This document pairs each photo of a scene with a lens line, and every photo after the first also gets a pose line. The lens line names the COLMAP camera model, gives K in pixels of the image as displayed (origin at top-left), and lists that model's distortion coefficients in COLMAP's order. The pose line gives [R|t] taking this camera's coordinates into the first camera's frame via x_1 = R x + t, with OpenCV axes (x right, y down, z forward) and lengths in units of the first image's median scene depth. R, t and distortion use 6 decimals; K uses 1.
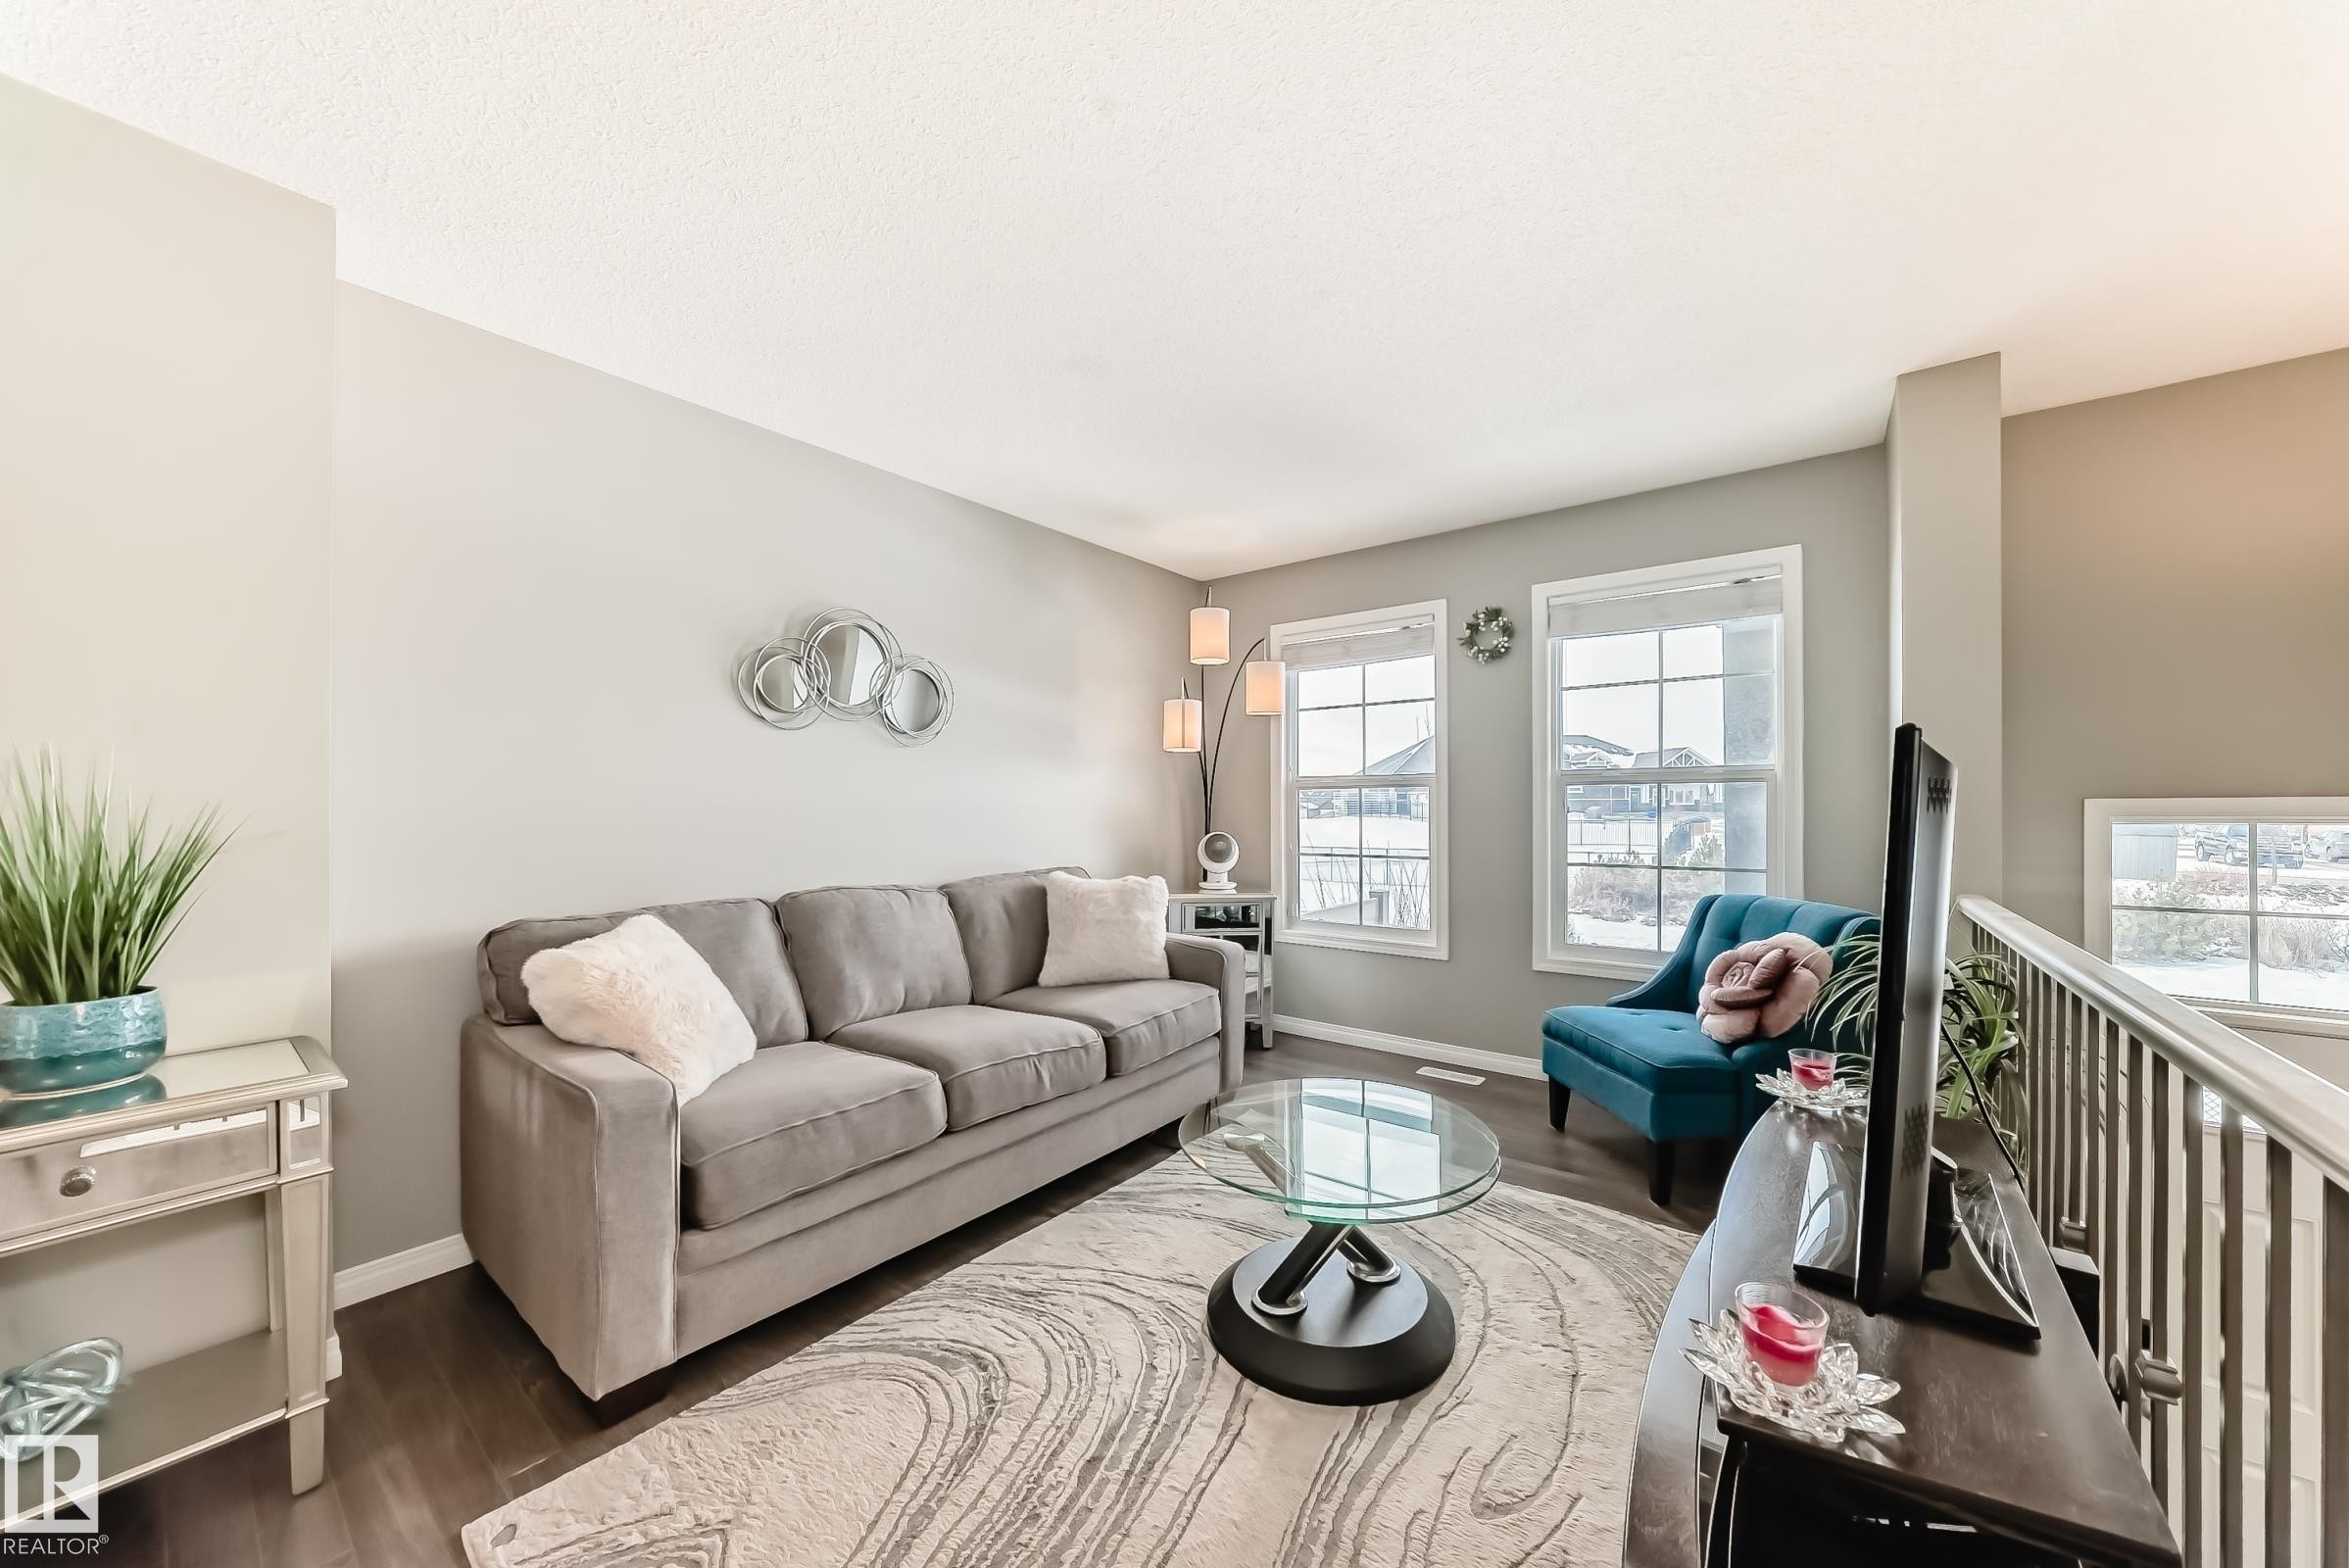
lens RADIAL K [[827.5, 0, 1191.5], [0, 827.5, 803.1], [0, 0, 1]] dist [-0.021226, 0.005479]
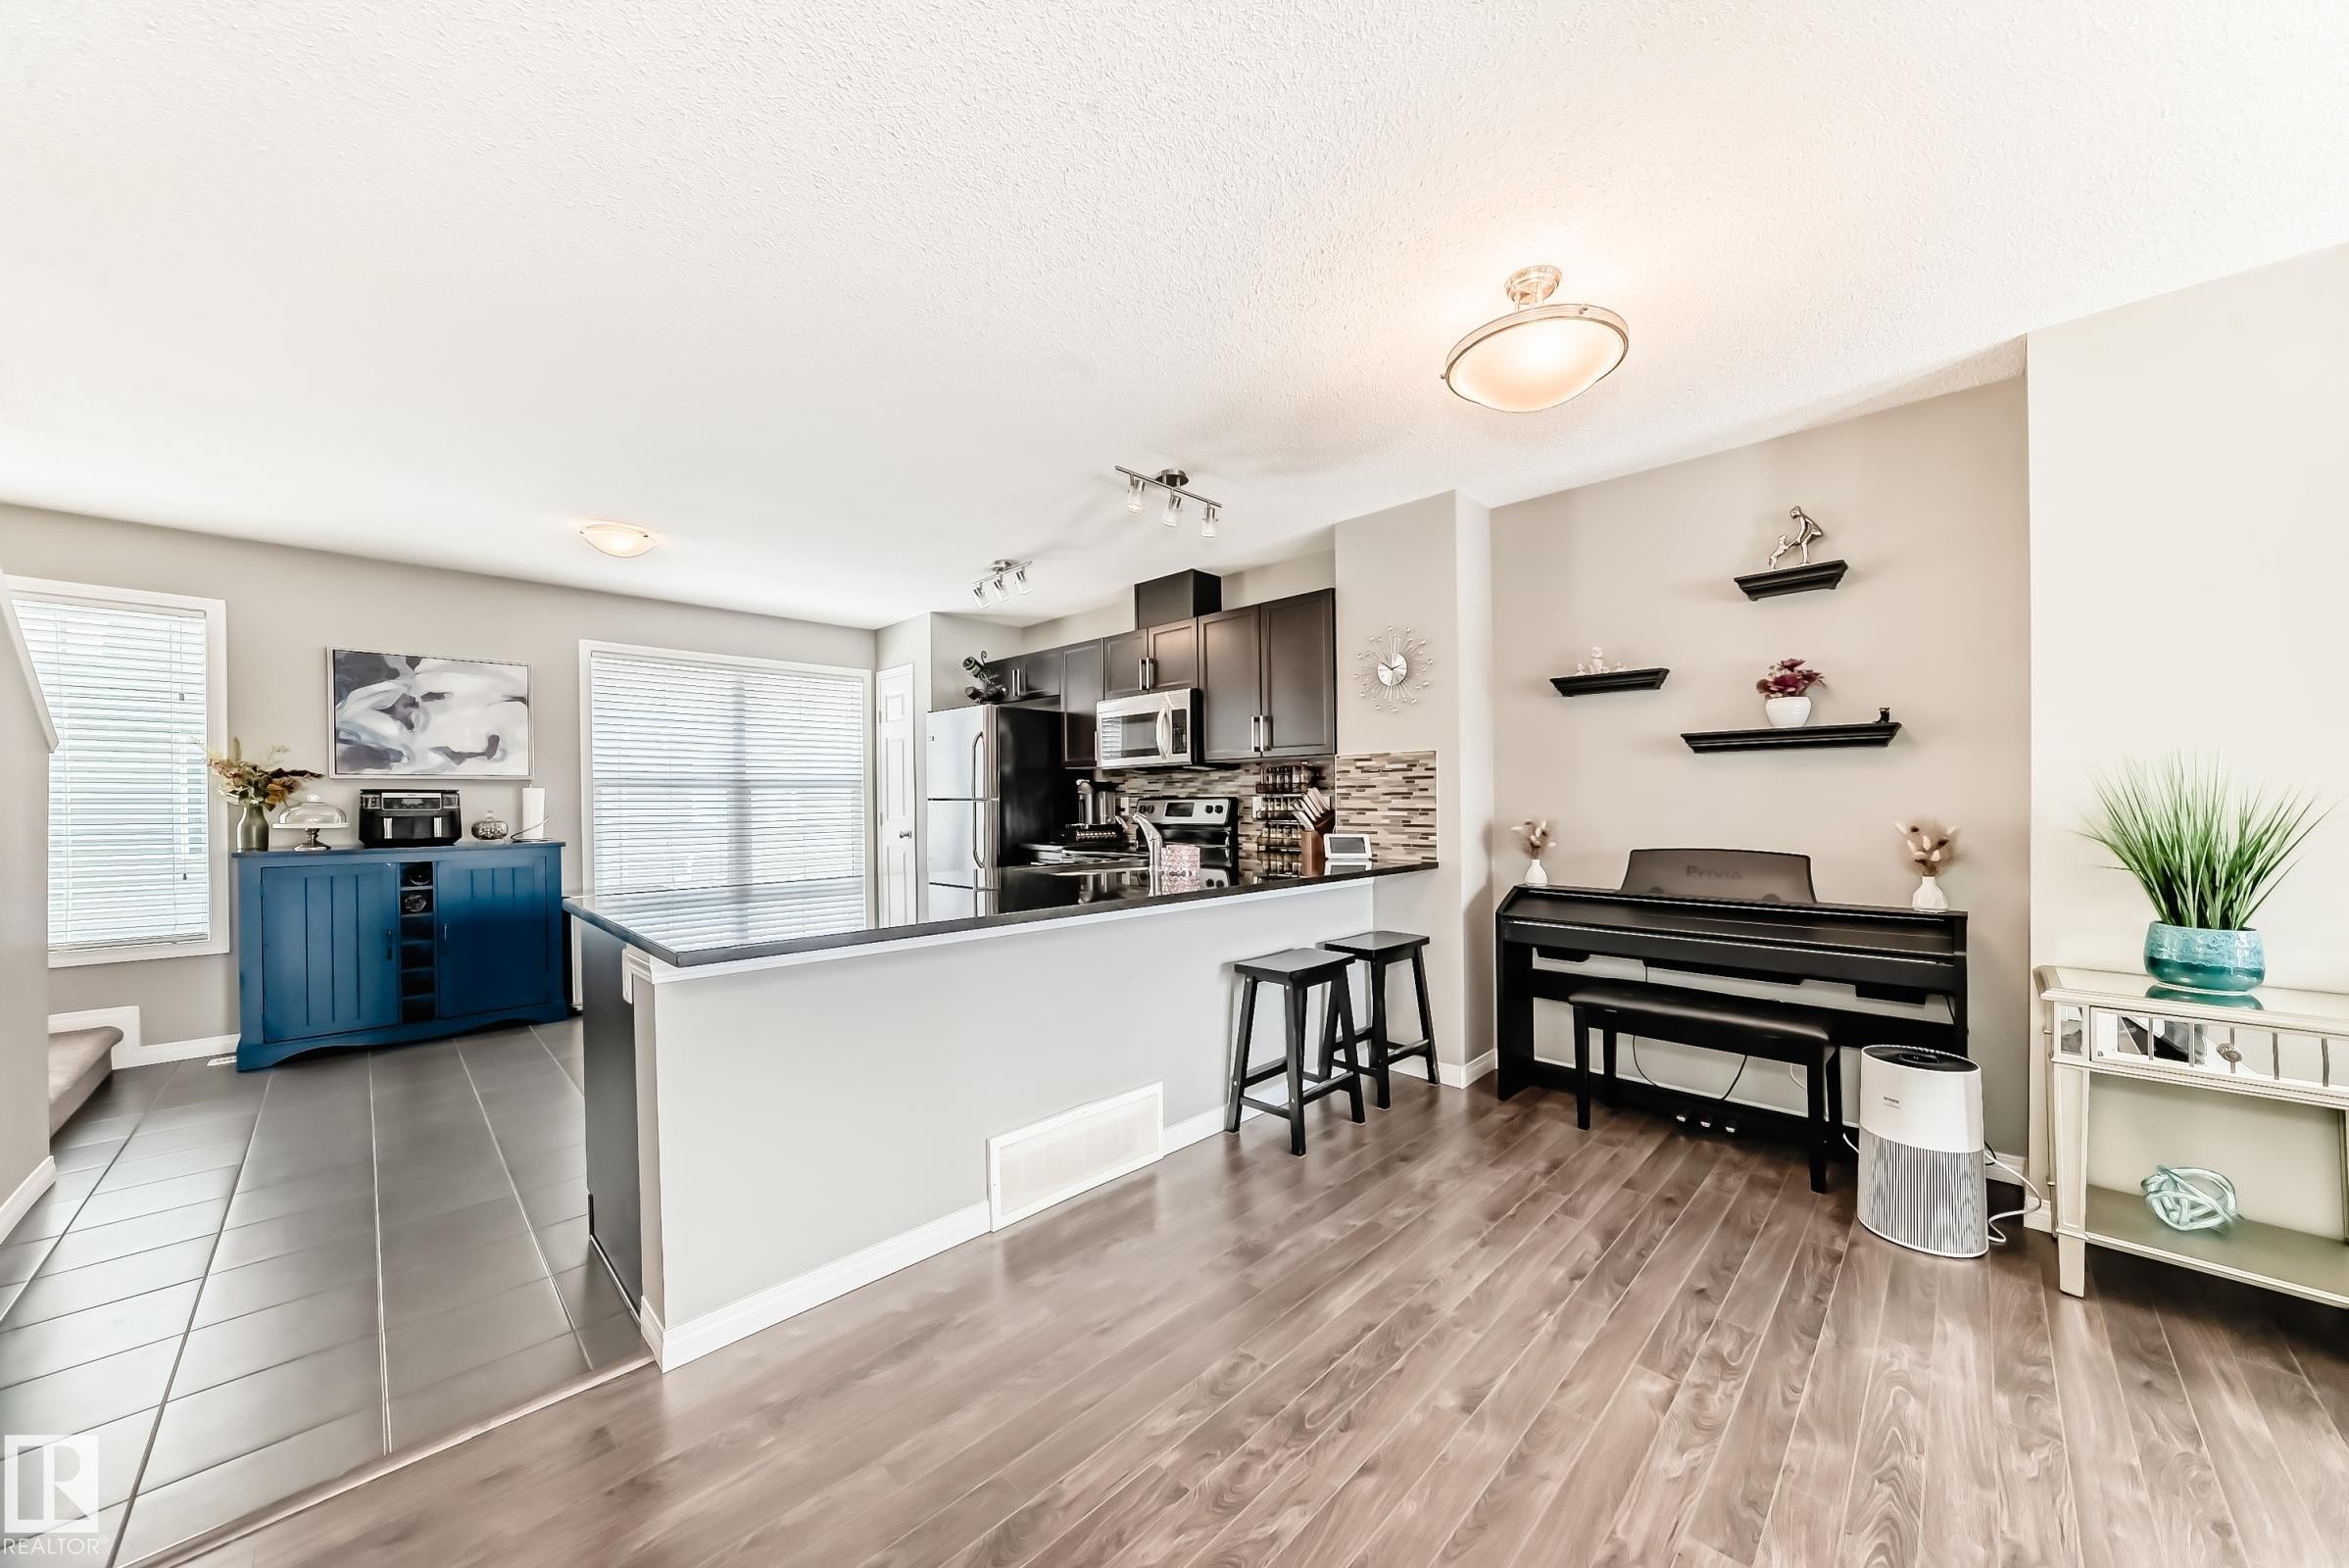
lens RADIAL K [[827.5, 0, 1183.6], [0, 827.5, 805.2], [0, 0, 1]] dist [-0.021226, 0.005479]
pose [[-0.116113, 0.011644, -0.993168, 0.110787], [0.004300, 0.999928, 0.011221, 0.004020], [0.993227, -0.002968, -0.116155, -0.294625]]
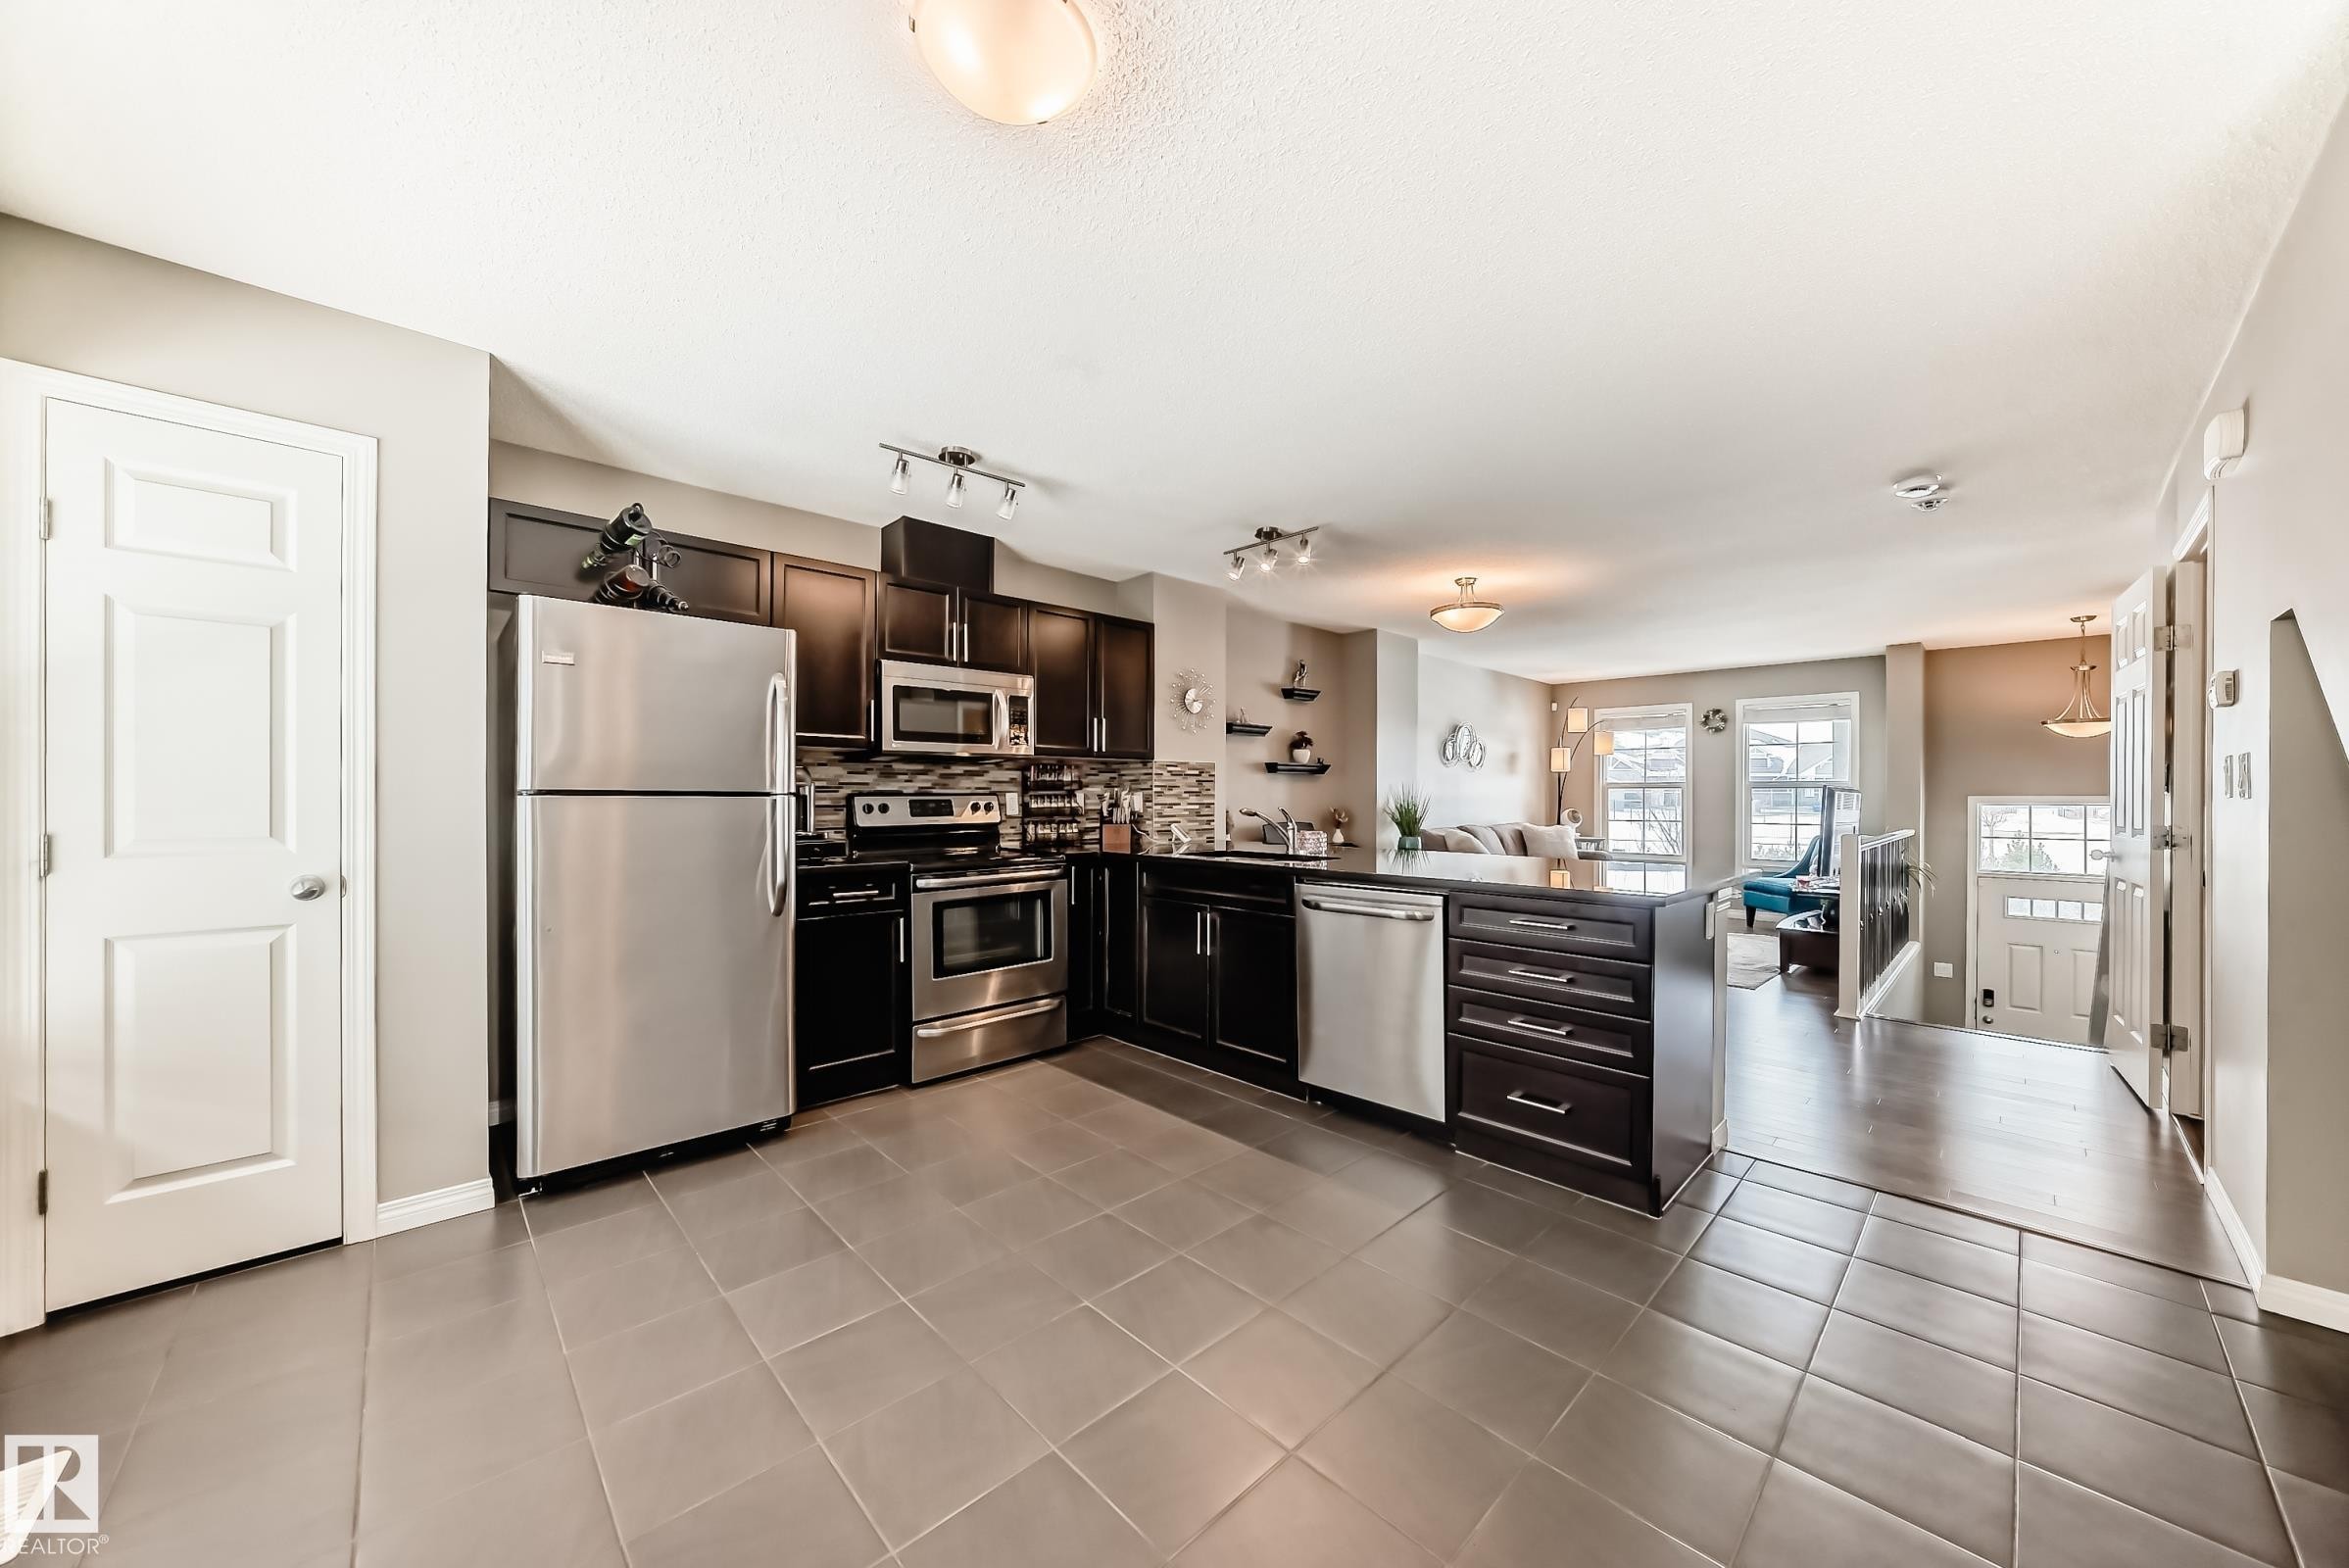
lens RADIAL K [[827.5, 0, 1182.4], [0, 827.5, 795.6], [0, 0, 1]] dist [-0.021226, 0.005479]
pose [[0.989443, 0.006047, -0.144800, -0.989272], [-0.006022, 0.999982, 0.000611, 0.007764], [0.144801, 0.000268, 0.989461, -1.877487]]
